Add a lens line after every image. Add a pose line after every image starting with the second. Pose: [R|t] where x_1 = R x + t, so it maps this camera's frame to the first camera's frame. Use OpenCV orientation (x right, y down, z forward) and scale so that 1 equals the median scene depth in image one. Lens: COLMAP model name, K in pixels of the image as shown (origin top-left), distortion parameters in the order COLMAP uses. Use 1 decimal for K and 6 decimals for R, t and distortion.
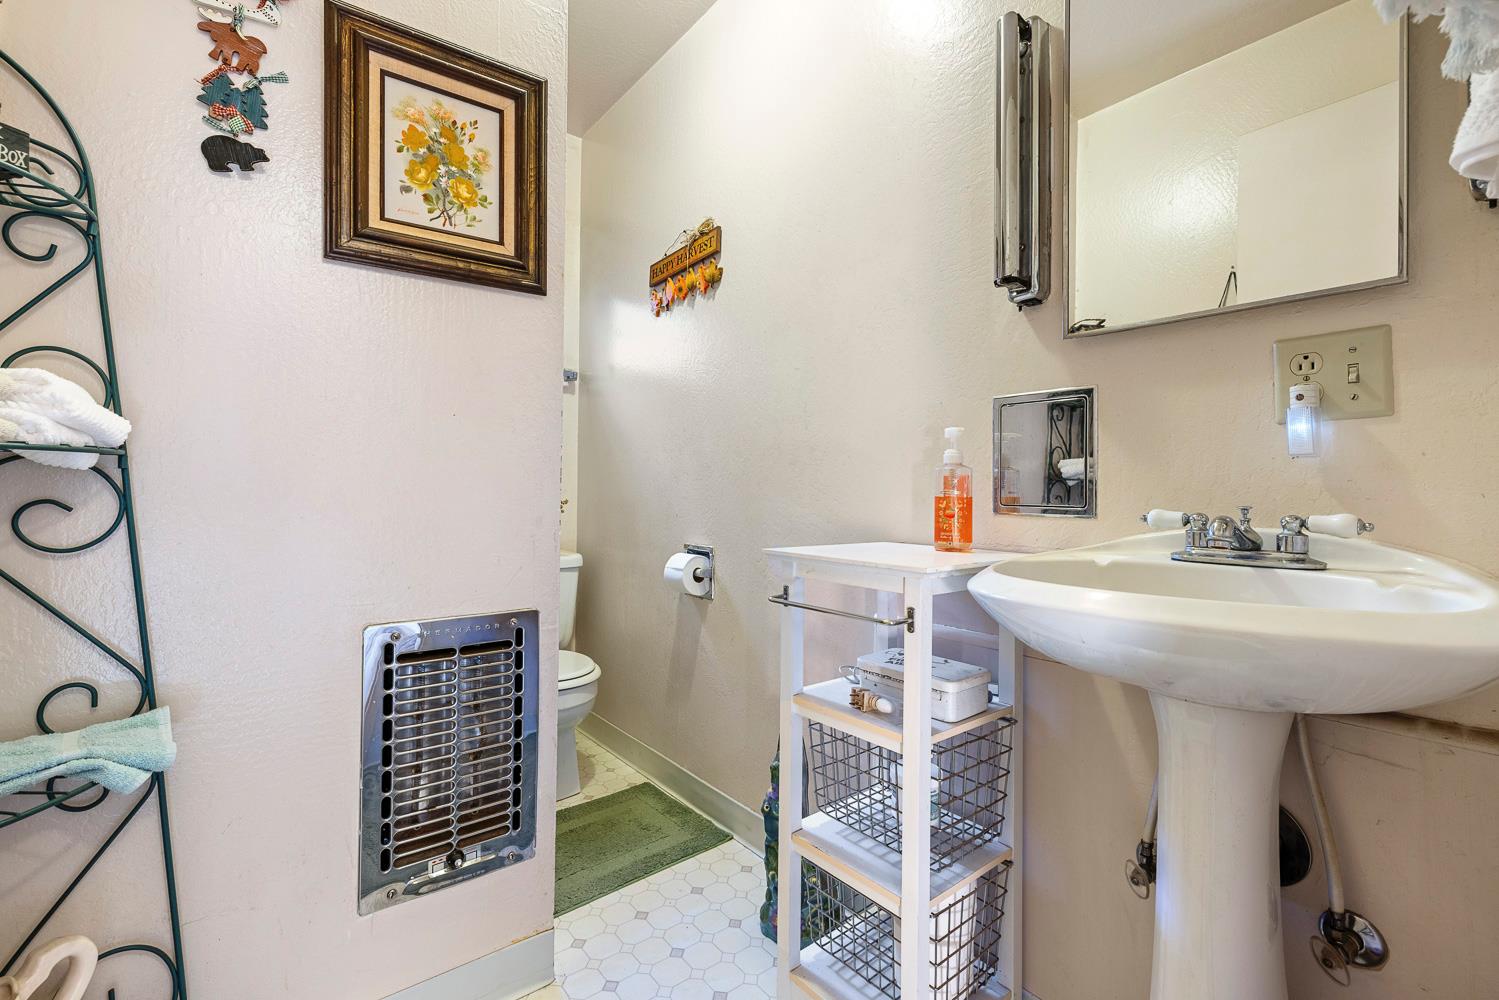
lens RADIAL K [[636.3, 0, 741.0], [0, 636.3, 494.4], [0, 0, 1]] dist [0.001460, 0.000882]
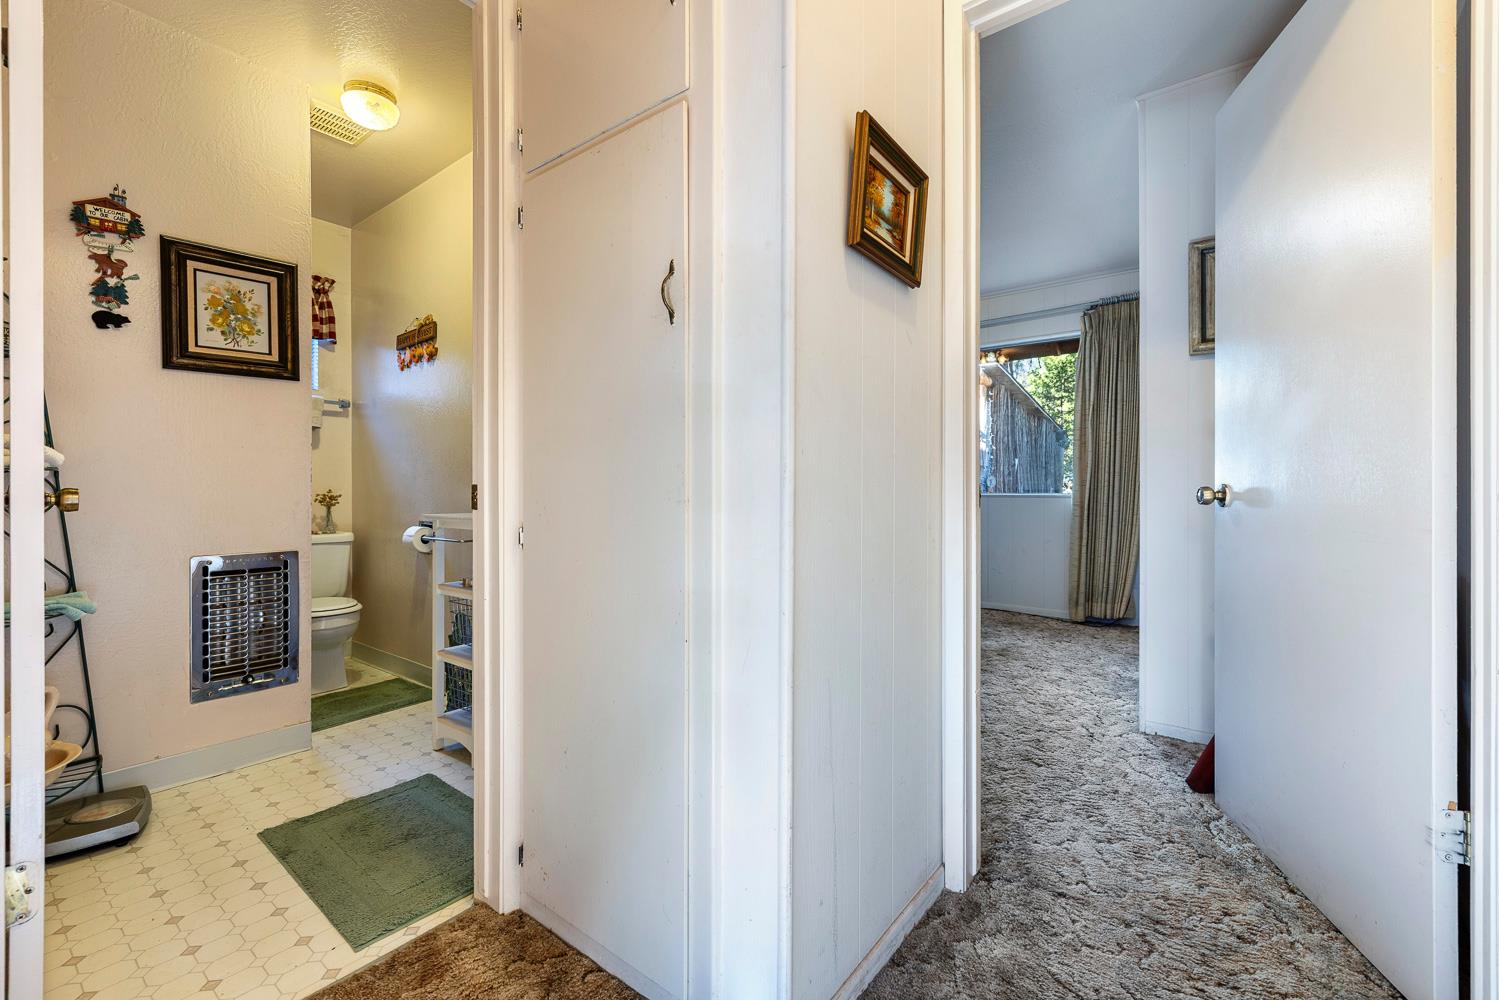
lens RADIAL K [[636.3, 0, 758.1], [0, 636.3, 499.9], [0, 0, 1]] dist [0.001460, 0.000882]
pose [[0.970084, -0.012630, 0.242439, 0.573437], [0.009498, 0.999856, 0.014086, 0.021092], [-0.242582, -0.011362, 0.970064, -1.207126]]
